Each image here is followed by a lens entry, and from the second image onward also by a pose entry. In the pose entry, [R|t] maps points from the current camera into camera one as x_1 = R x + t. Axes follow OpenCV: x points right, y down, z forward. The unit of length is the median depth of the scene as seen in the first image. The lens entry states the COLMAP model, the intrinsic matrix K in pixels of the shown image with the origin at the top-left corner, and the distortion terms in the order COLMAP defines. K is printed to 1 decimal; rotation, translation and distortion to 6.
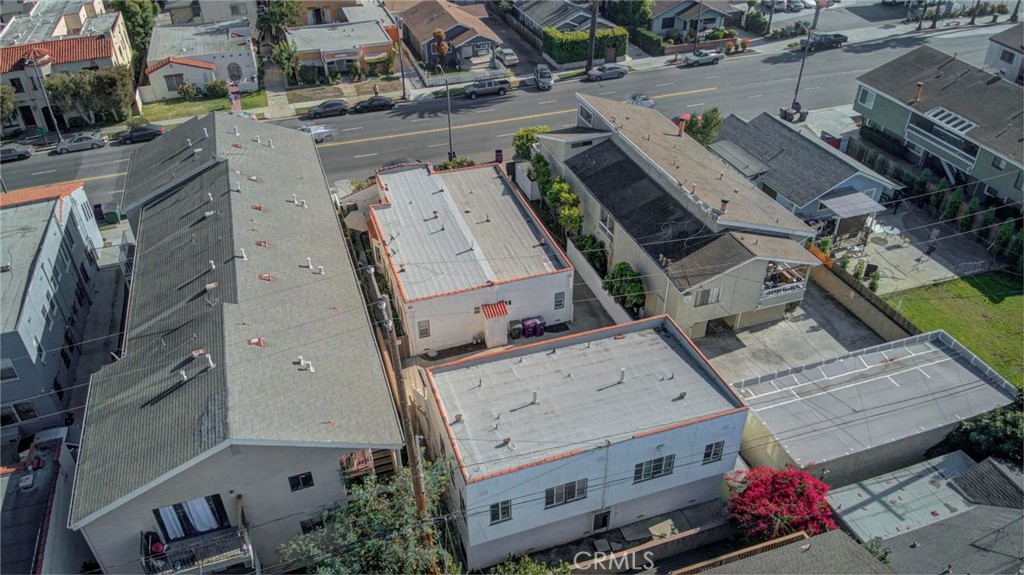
lens RADIAL K [[743.1, 0, 512.0], [0, 743.1, 287.5], [0, 0, 1]] dist [0.149871, -0.280553]
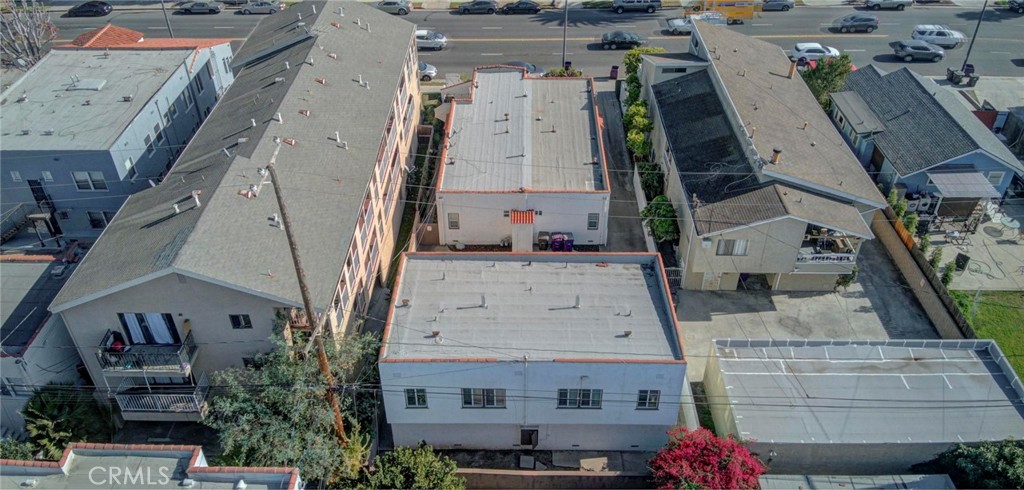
lens RADIAL K [[740.8, 0, 492.9], [0, 740.8, 201.7], [0, 0, 1]] dist [0.133568, -0.224100]
pose [[0.943610, 0.194801, -0.267681, 0.202965], [-0.193109, 0.980625, 0.032905, -0.015486], [0.268905, 0.020642, 0.962946, 0.014845]]
